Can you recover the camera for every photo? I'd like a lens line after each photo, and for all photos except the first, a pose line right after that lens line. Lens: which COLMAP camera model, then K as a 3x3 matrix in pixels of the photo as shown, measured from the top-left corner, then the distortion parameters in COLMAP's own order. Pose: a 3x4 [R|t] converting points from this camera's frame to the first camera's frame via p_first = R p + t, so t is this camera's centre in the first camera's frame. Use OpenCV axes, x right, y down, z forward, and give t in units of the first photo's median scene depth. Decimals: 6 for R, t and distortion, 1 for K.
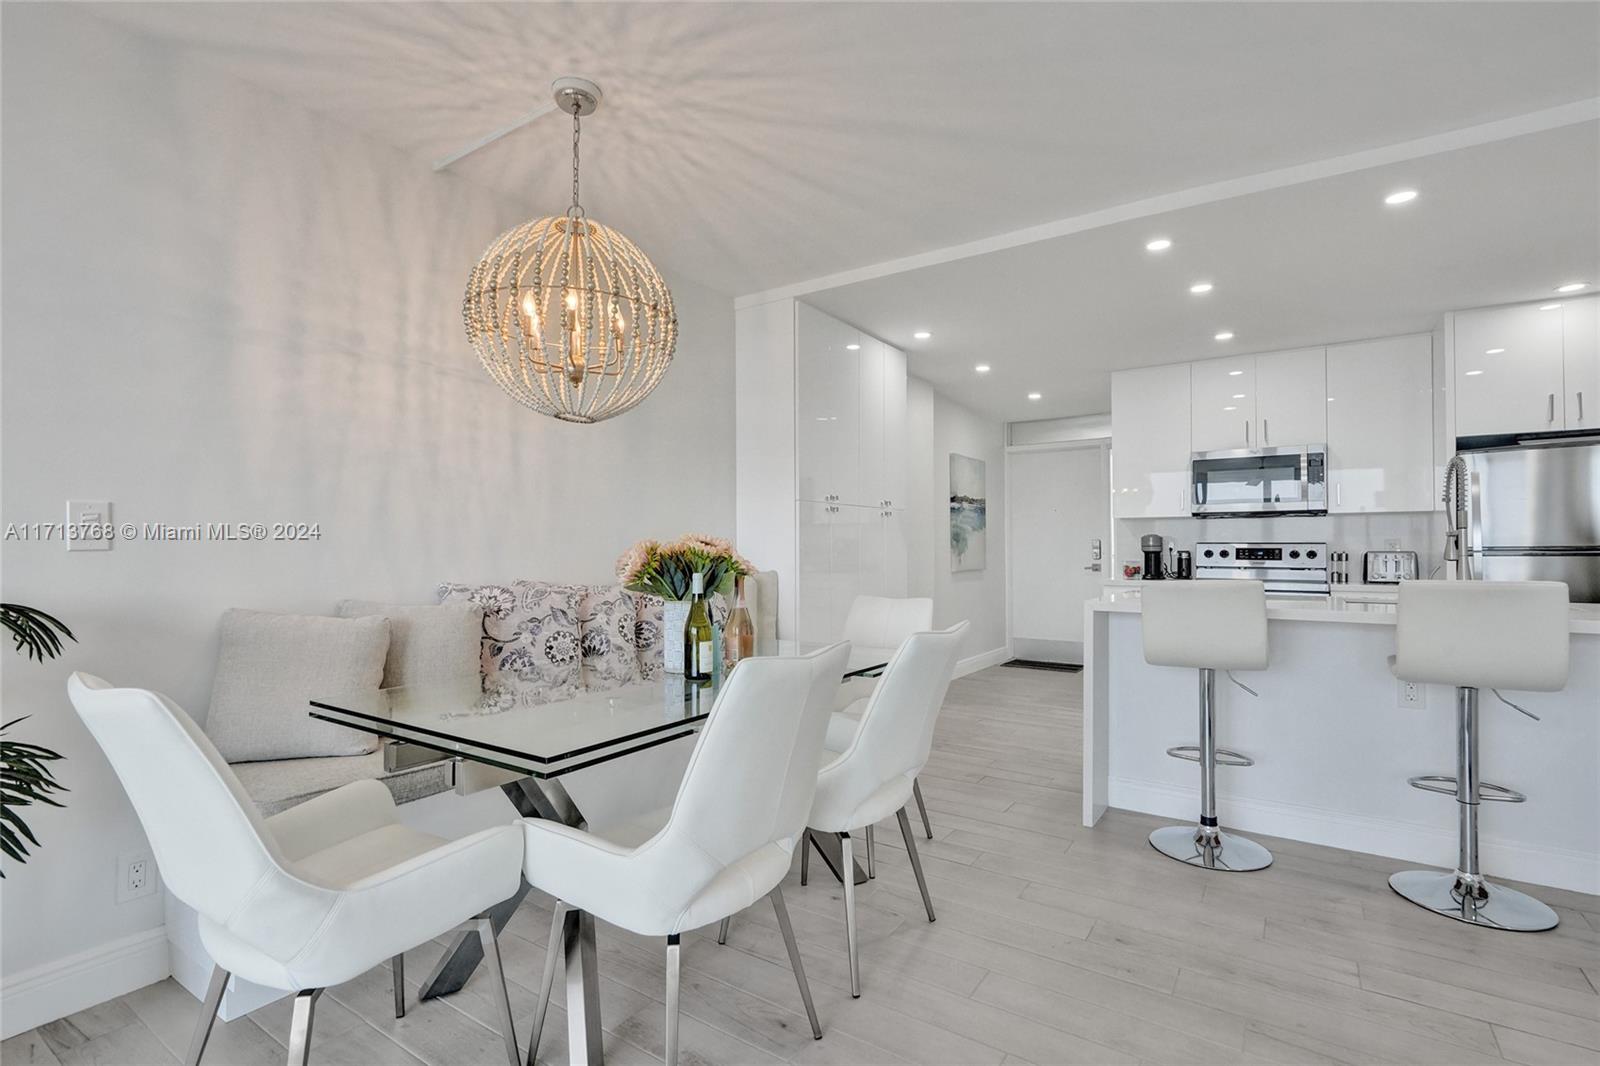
lens RADIAL K [[737.0, 0, 803.4], [0, 737.0, 543.9], [0, 0, 1]] dist [0.002330, 0.000543]
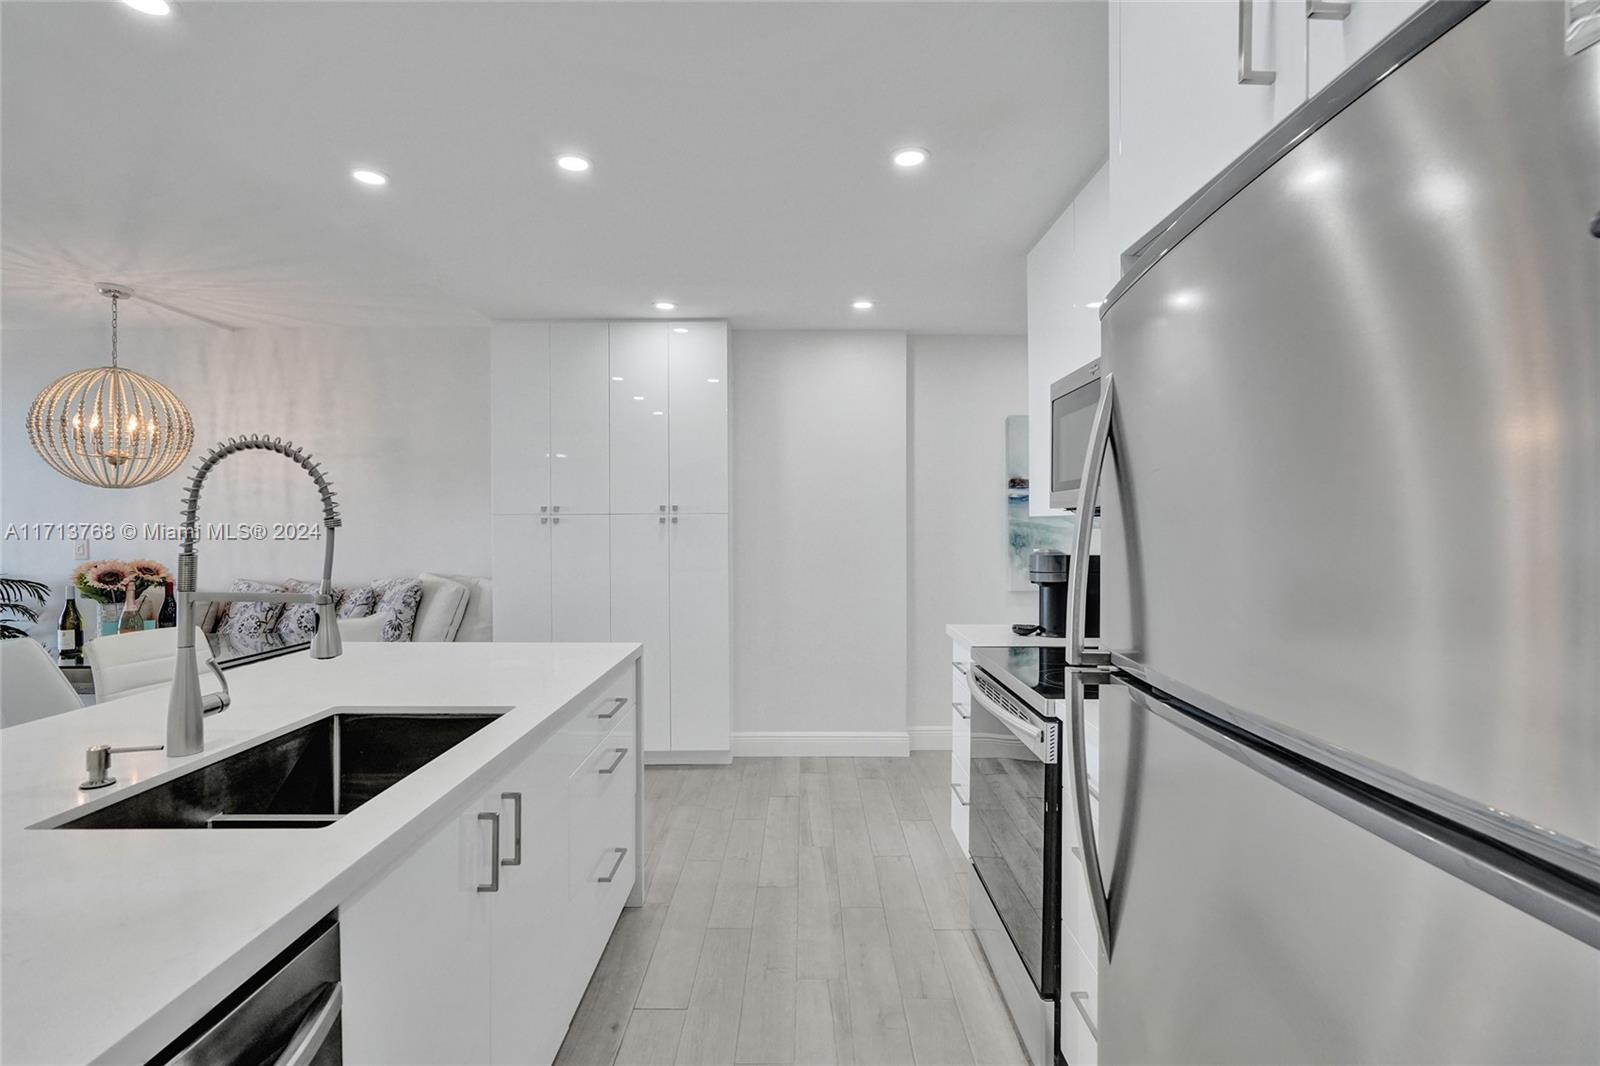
lens RADIAL K [[742.0, 0, 802.1], [0, 742.0, 528.5], [0, 0, 1]] dist [-0.001749, -0.000348]
pose [[0.556485, 0.002587, -0.830854, 0.845491], [0.007892, 0.999934, 0.008400, -0.034372], [0.830820, -0.011232, 0.556428, 0.595436]]
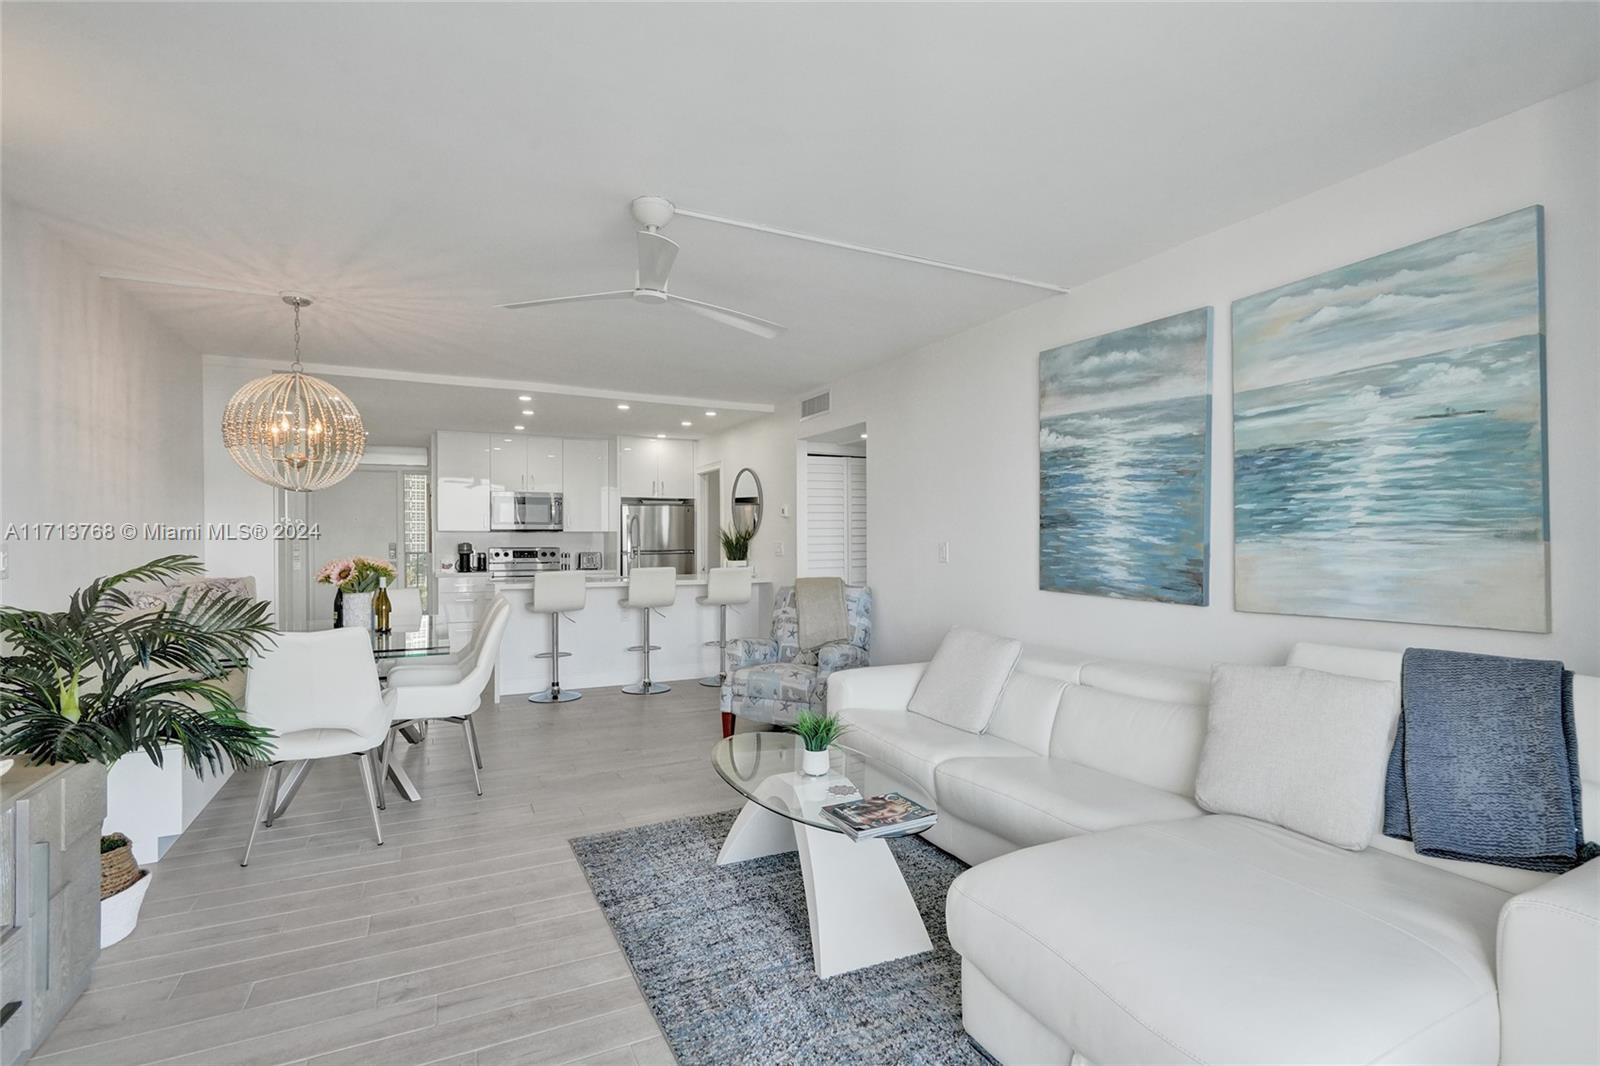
lens RADIAL K [[738.4, 0, 797.4], [0, 738.4, 533.5], [0, 0, 1]] dist [0.000180, 0.000058]
pose [[0.500097, 0.005380, 0.865952, -0.527389], [-0.002610, 0.999986, -0.004706, -0.027372], [-0.865965, 0.000093, 0.500104, -0.371049]]
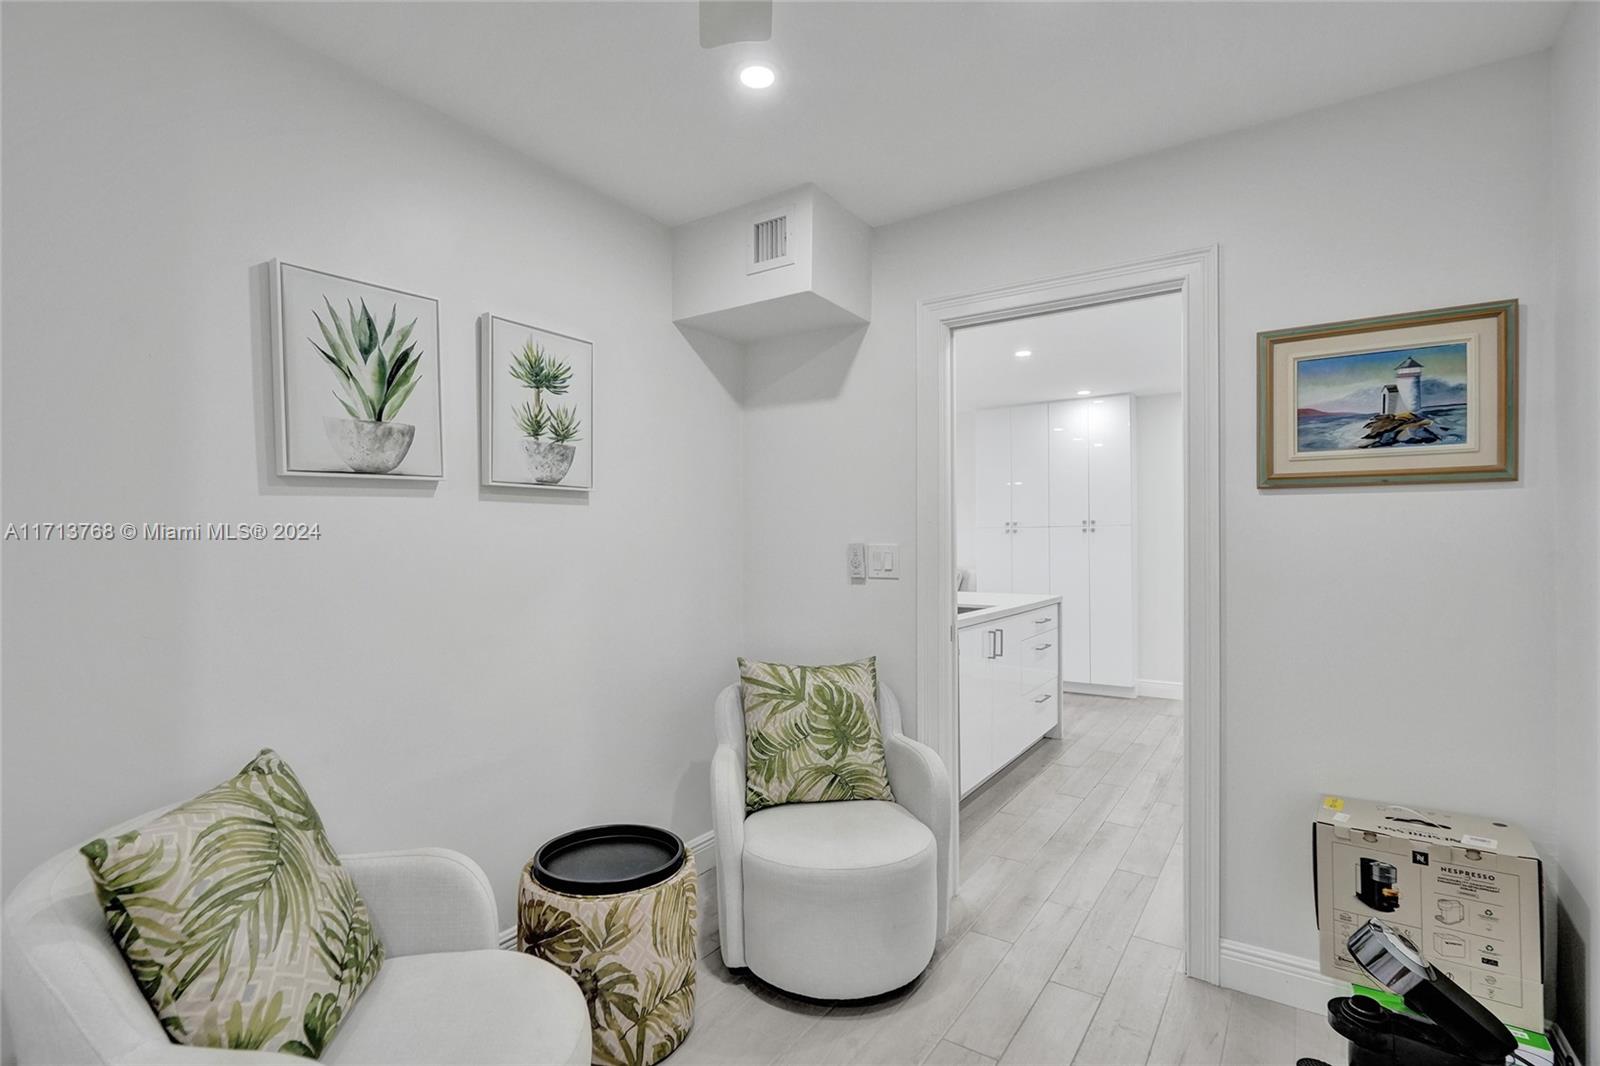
lens RADIAL K [[739.4, 0, 800.2], [0, 739.4, 540.1], [0, 0, 1]] dist [-0.001451, 0.000634]
pose [[-0.011196, -0.001714, -0.999936, 1.307078], [0.010765, 0.999940, -0.001834, -0.024257], [0.999879, -0.010785, -0.011177, 0.465209]]
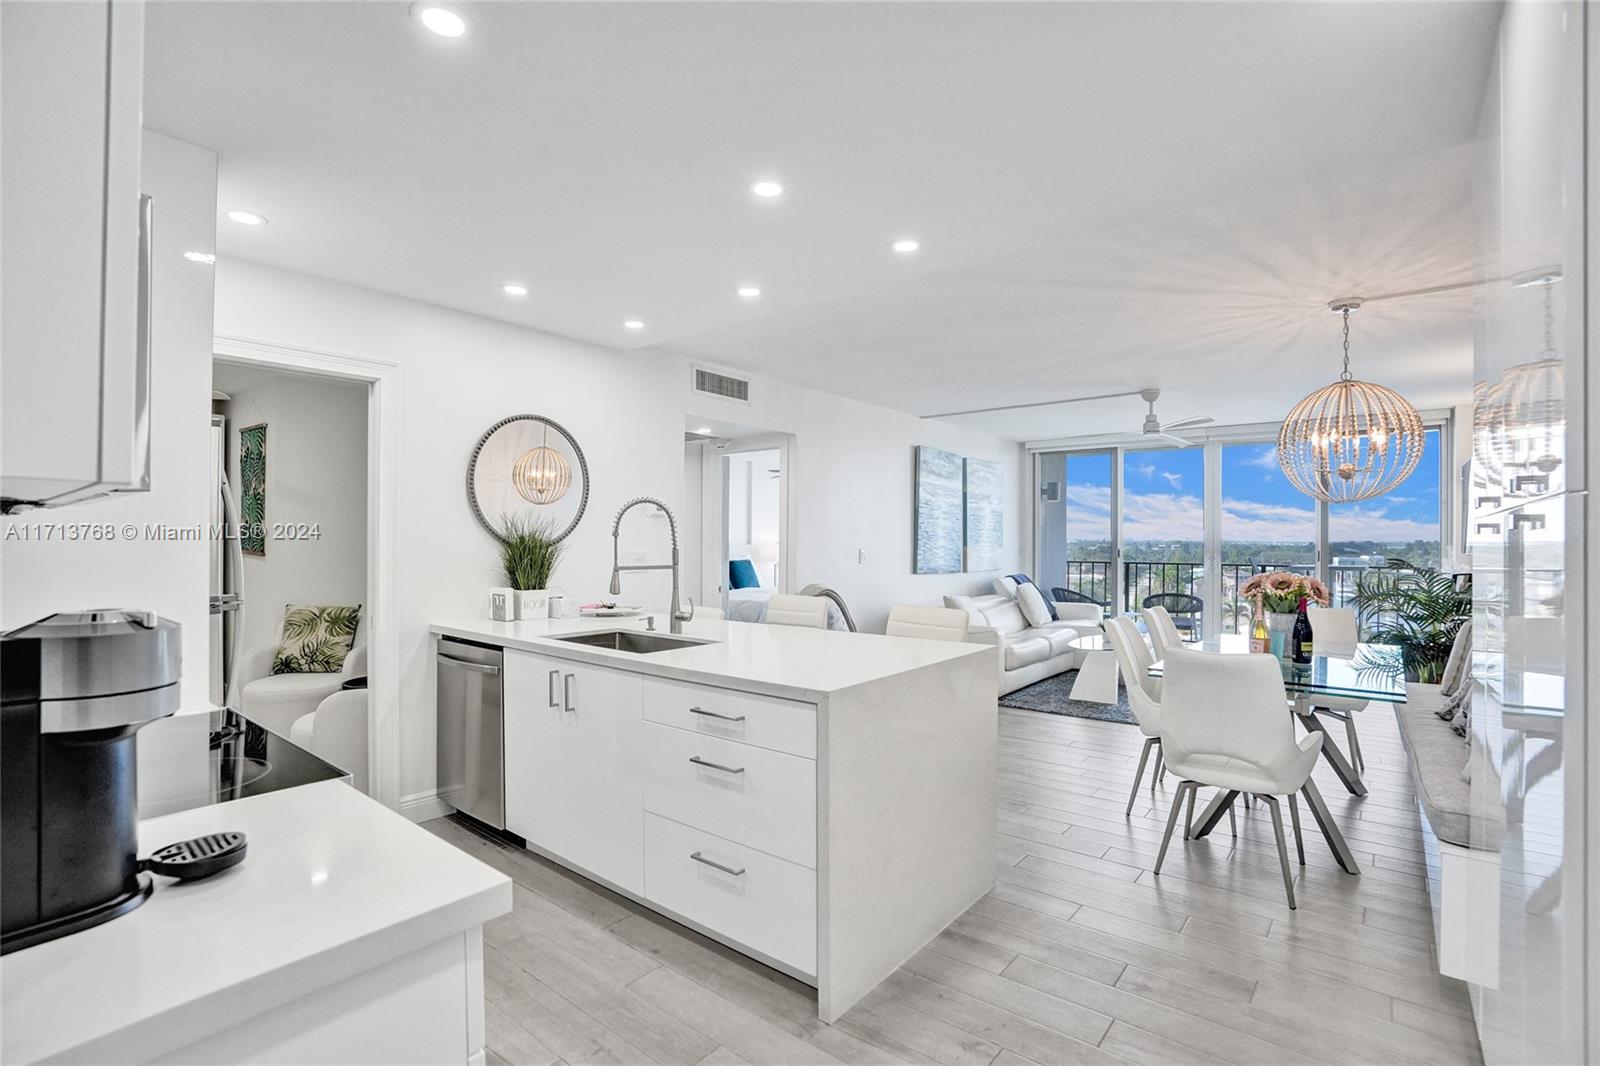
lens RADIAL K [[744.0, 0, 817.0], [0, 744.0, 539.5], [0, 0, 1]] dist [-0.037732, 0.000579]
pose [[-0.996786, -0.005479, 0.079918, 0.323978], [-0.005944, 0.999967, -0.005589, -0.029944], [-0.079885, -0.006046, -0.996786, 1.192582]]
